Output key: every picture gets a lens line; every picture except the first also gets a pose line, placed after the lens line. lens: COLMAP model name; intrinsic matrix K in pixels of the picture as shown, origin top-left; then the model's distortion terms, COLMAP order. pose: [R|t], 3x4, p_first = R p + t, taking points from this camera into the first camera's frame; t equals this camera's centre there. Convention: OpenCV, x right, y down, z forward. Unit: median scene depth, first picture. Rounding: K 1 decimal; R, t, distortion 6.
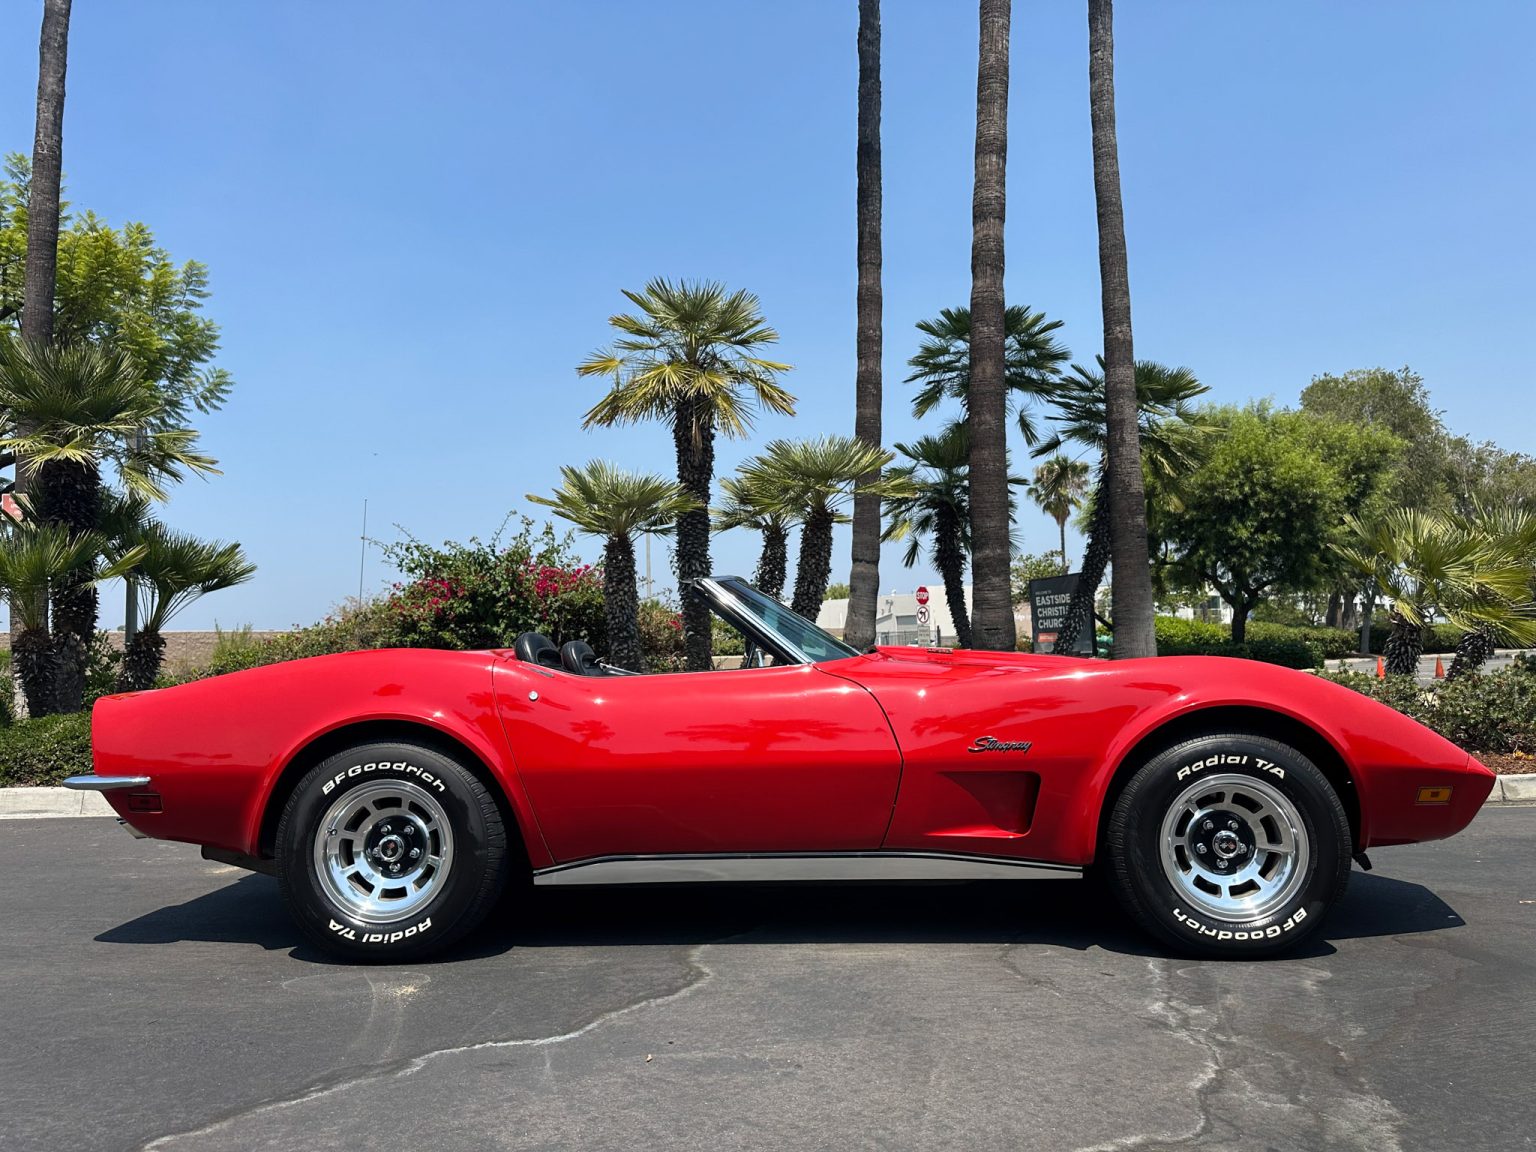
lens RADIAL K [[1092.8, 0, 767.1], [0, 1092.8, 575.0], [0, 0, 1]] dist [0.023649, -0.029923]
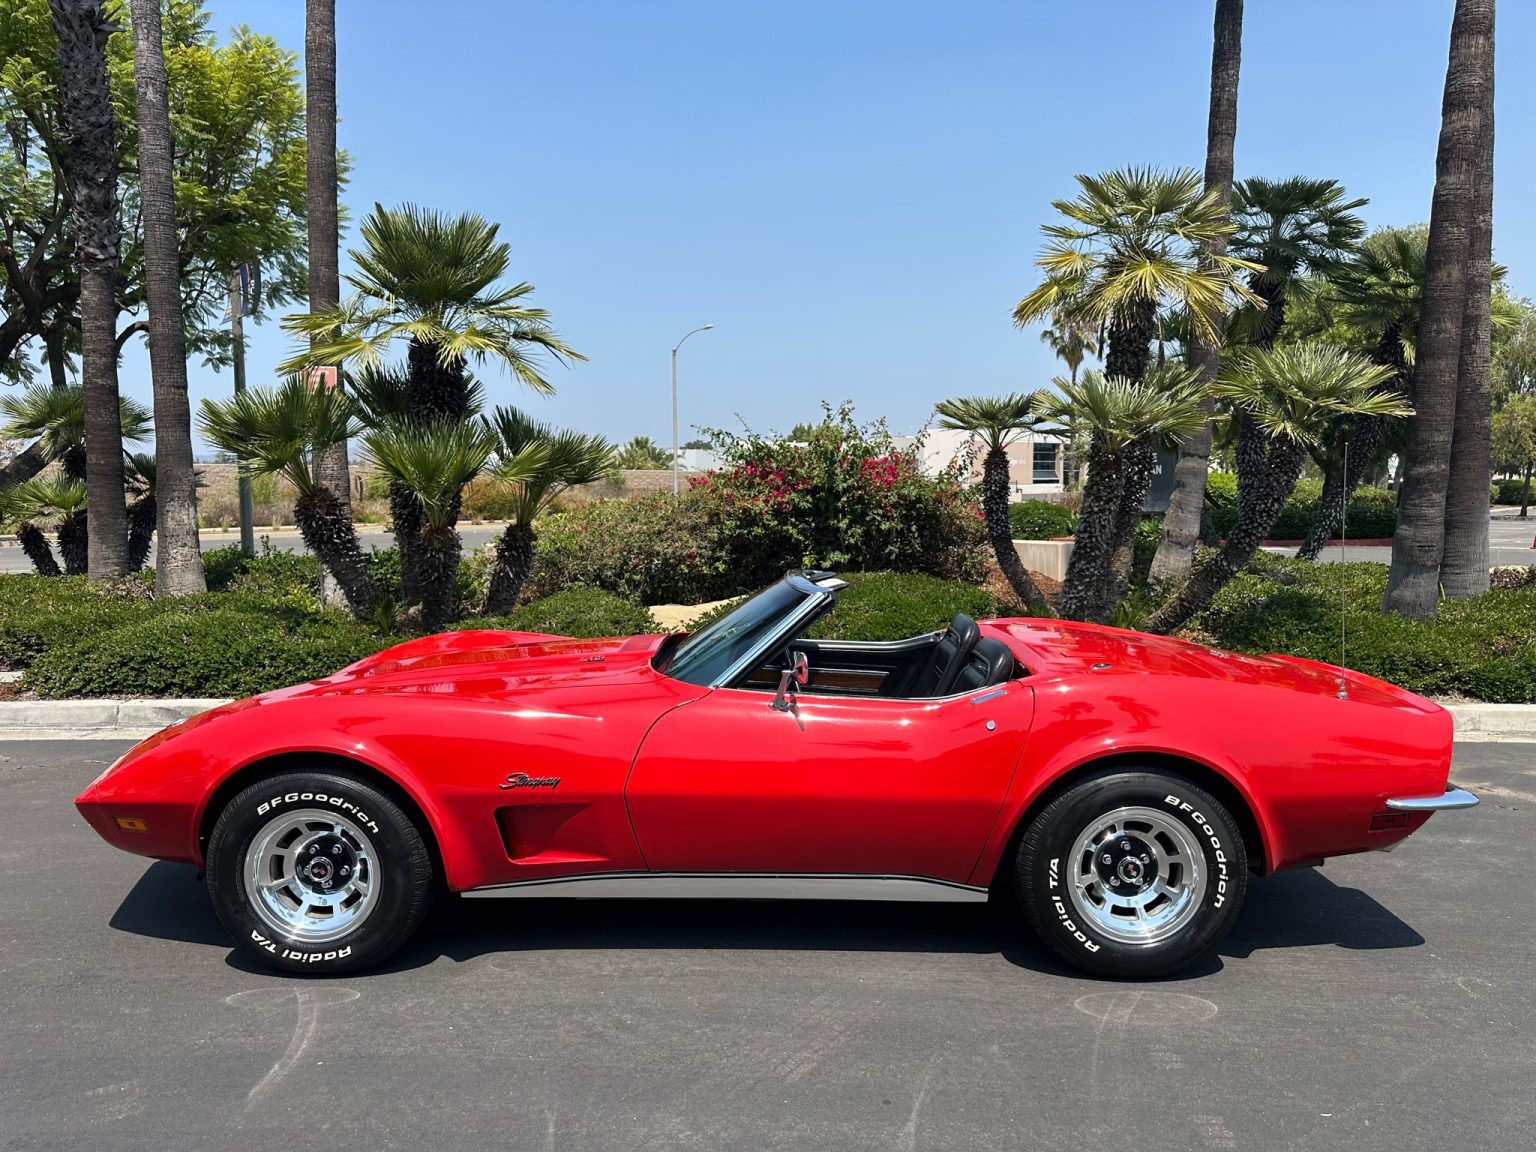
lens RADIAL K [[1071.8, 0, 764.6], [0, 1071.8, 593.9], [0, 0, 1]] dist [0.129422, -0.187029]
pose [[0.999276, 0.015422, 0.034787, -0.420835], [-0.021058, 0.985569, 0.167961, -0.060840], [-0.031694, -0.168572, 0.985180, 0.041820]]
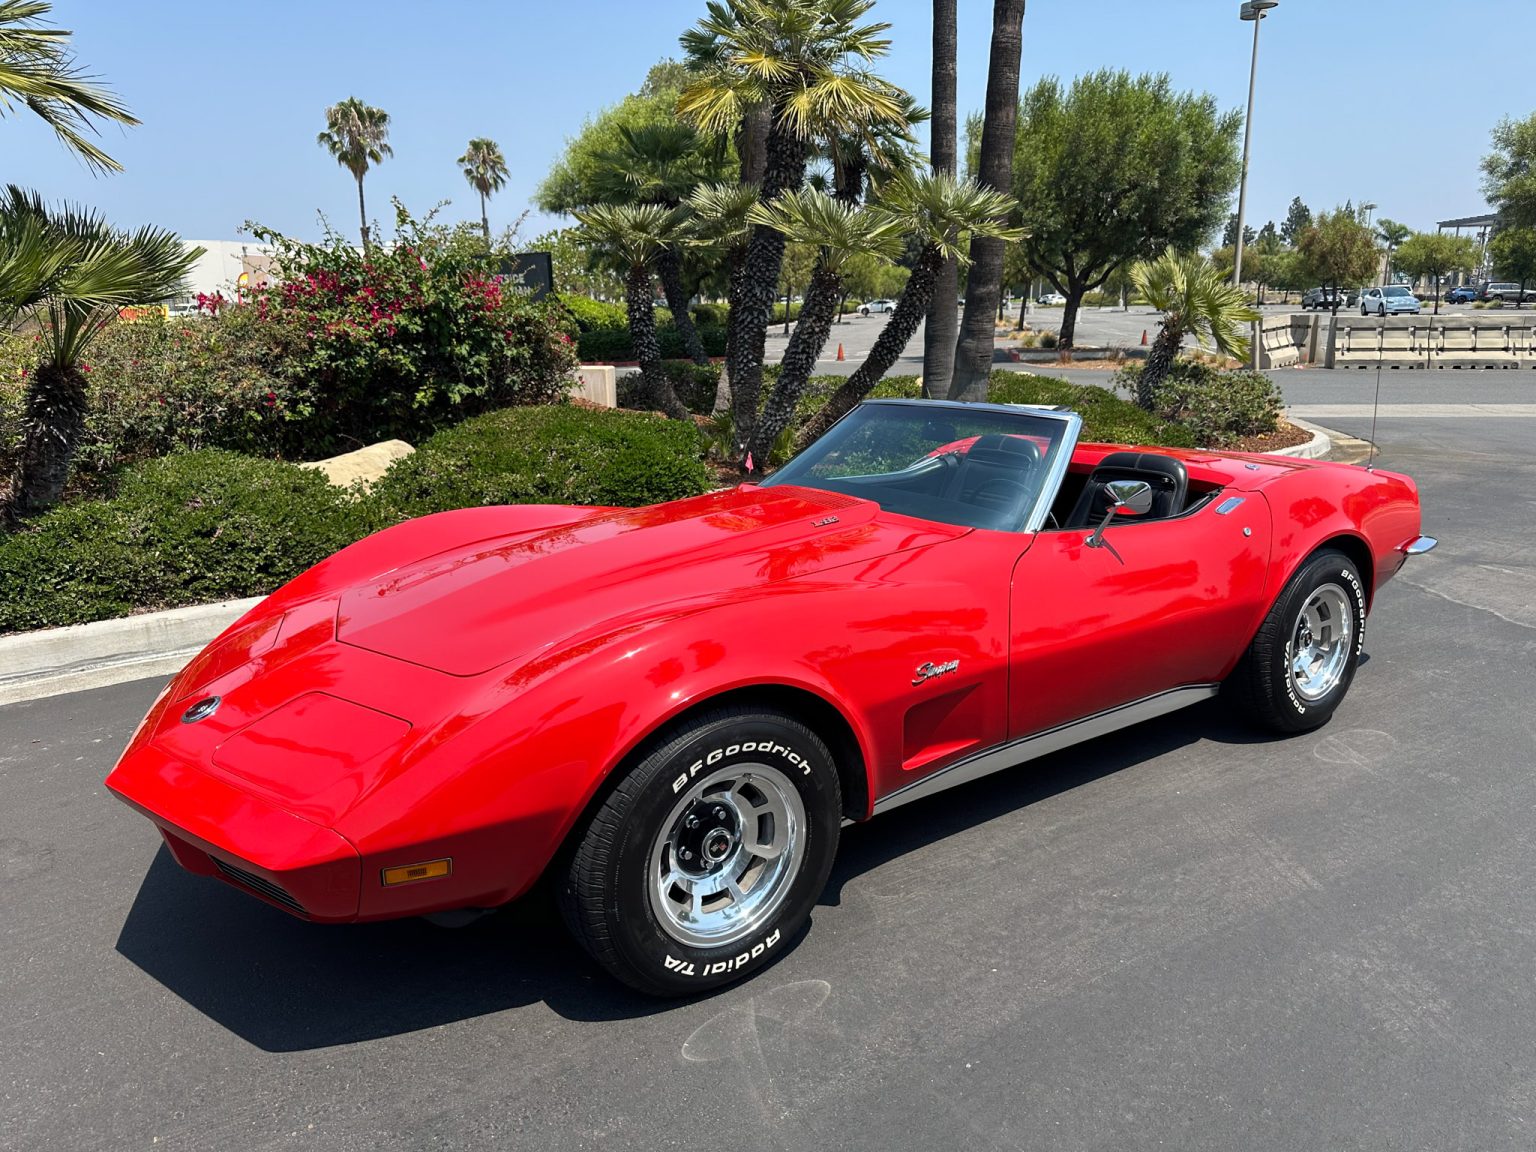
lens RADIAL K [[1092.8, 0, 767.1], [0, 1092.8, 575.0], [0, 0, 1]] dist [0.023649, -0.029923]
pose [[0.777575, -0.137892, 0.613484, -0.729554], [-0.050732, 0.958719, 0.279792, -0.040620], [-0.626740, -0.248682, 0.738480, 0.222477]]
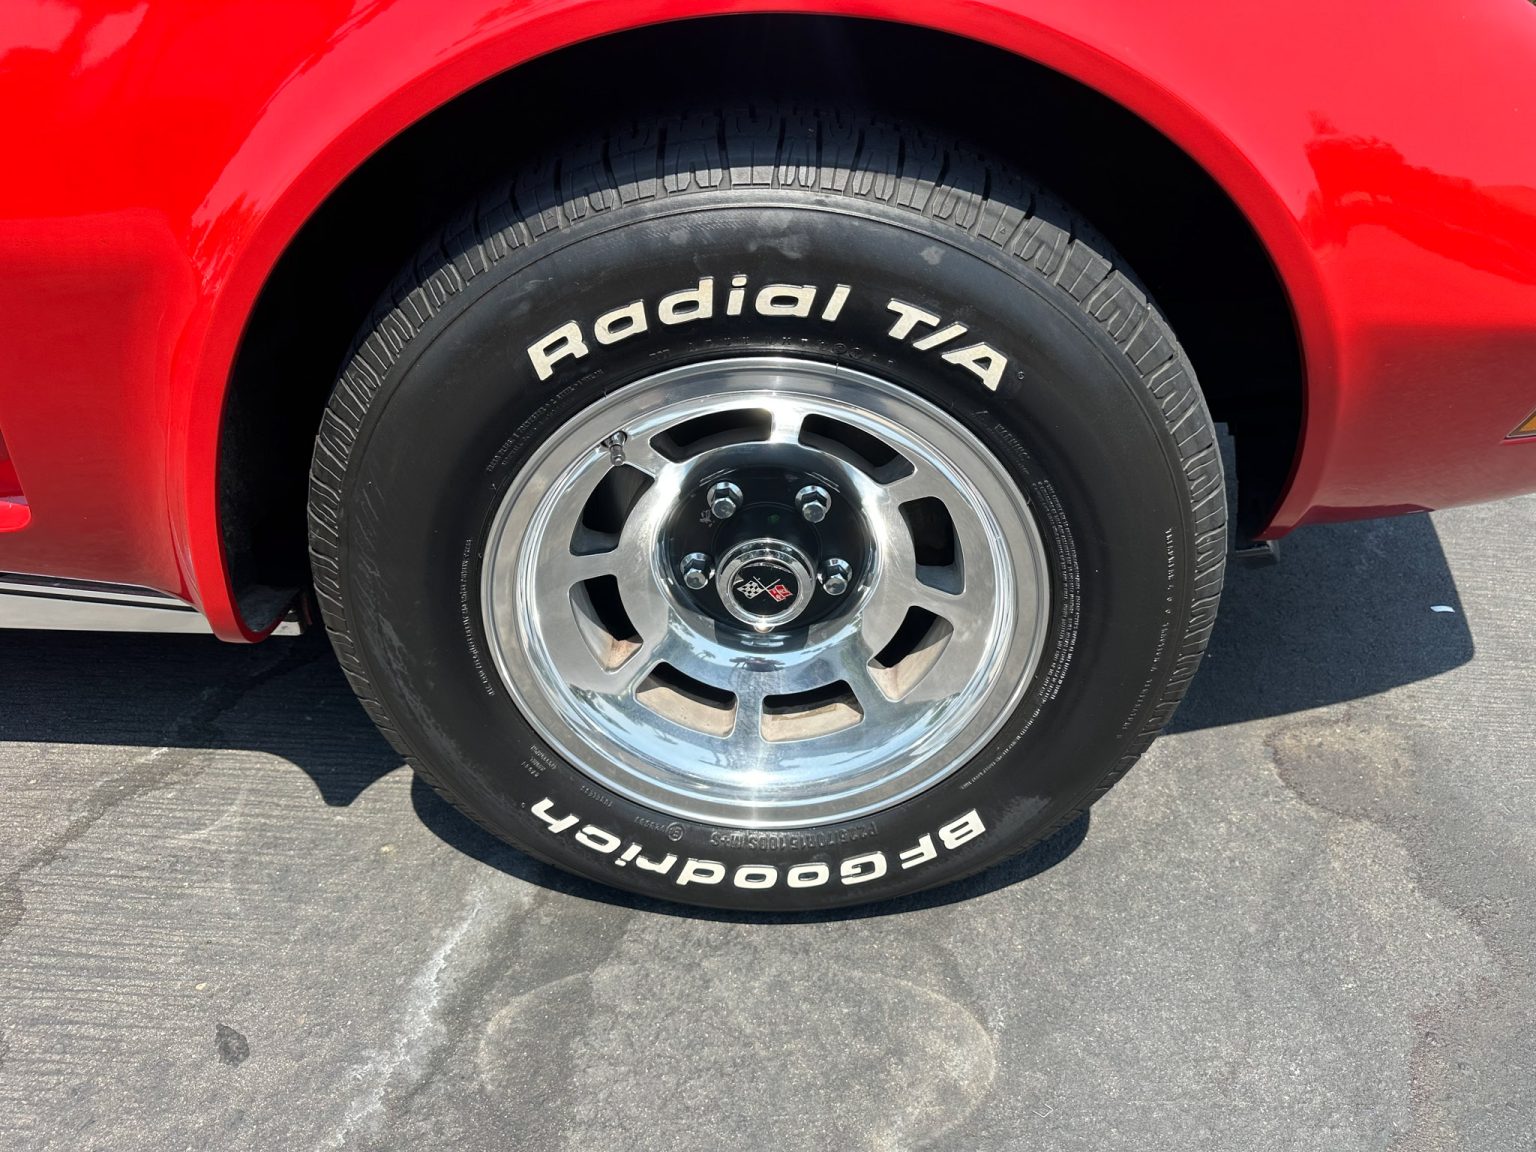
lens RADIAL K [[1092.8, 0, 767.1], [0, 1092.8, 575.0], [0, 0, 1]] dist [0.023649, -0.029923]
pose [[0.998135, 0.008654, 0.060427, 0.156148], [-0.043861, 0.790164, 0.611324, 0.031282], [-0.042457, -0.612835, 0.789070, 0.305907]]
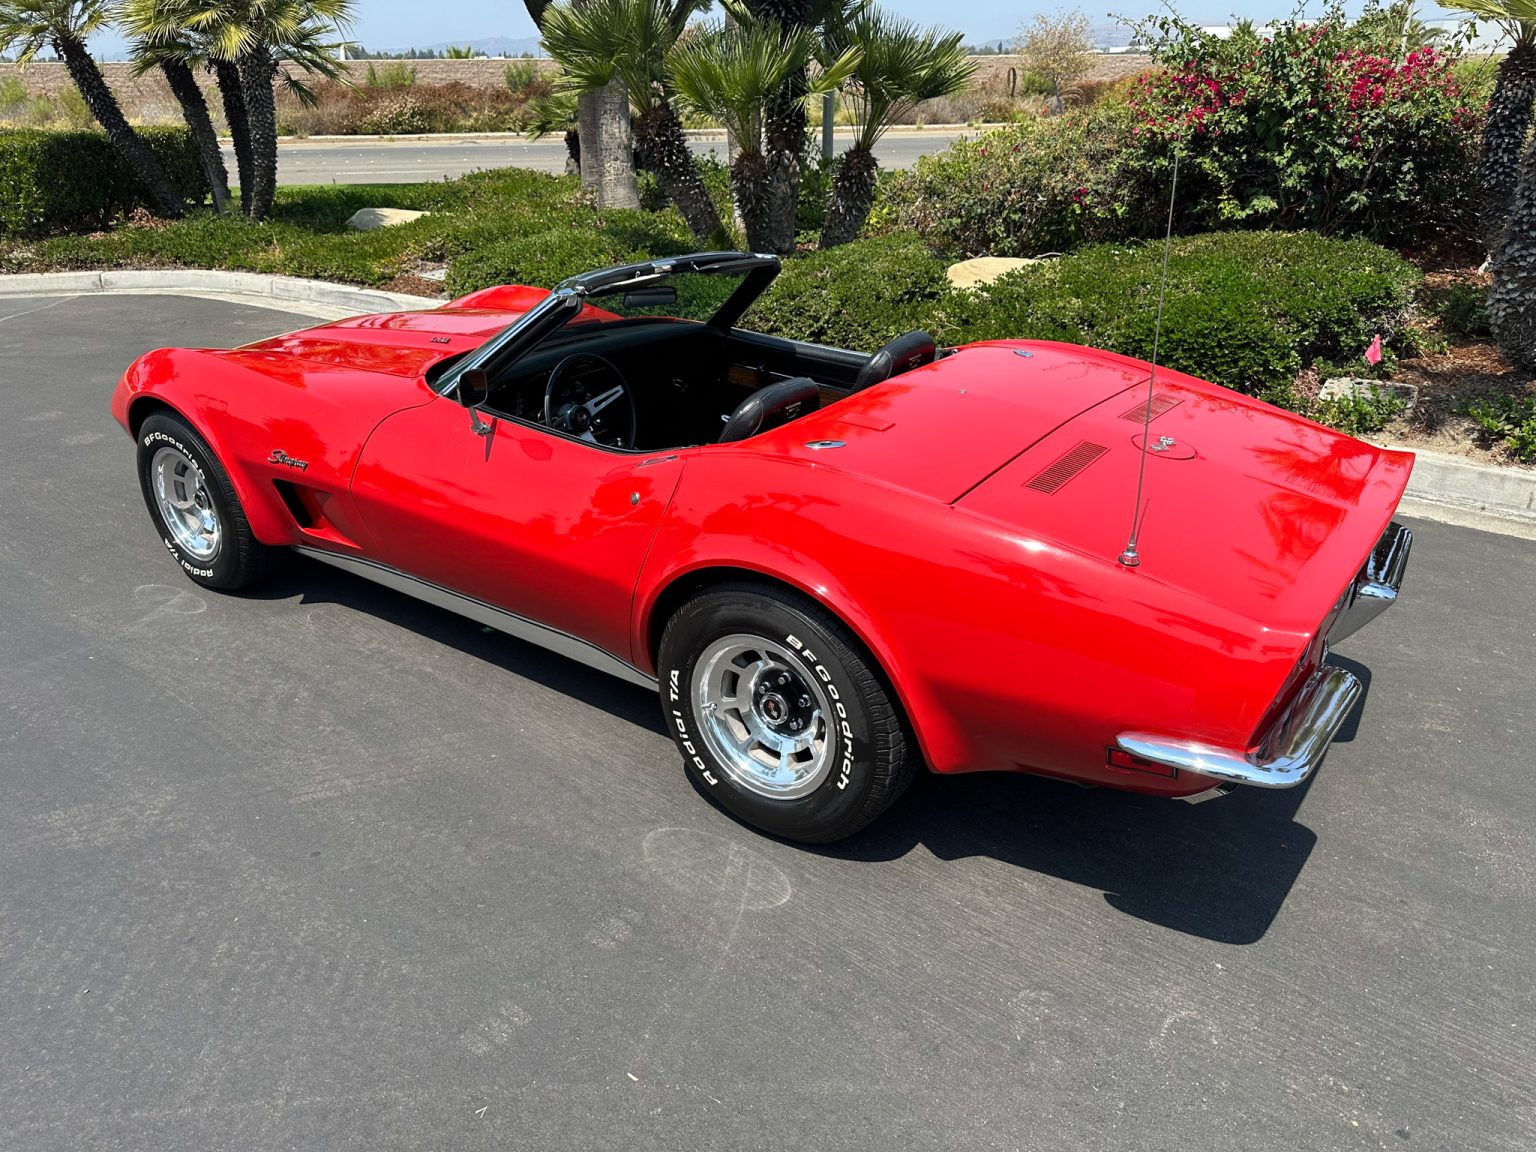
lens RADIAL K [[1105.6, 0, 761.5], [0, 1105.6, 580.6], [0, 0, 1]] dist [0.007445, -0.010024]
pose [[0.839173, 0.239628, -0.488229, -0.132536], [0.027494, 0.877863, 0.478122, -0.078701], [0.543169, -0.414651, 0.730090, 0.196263]]
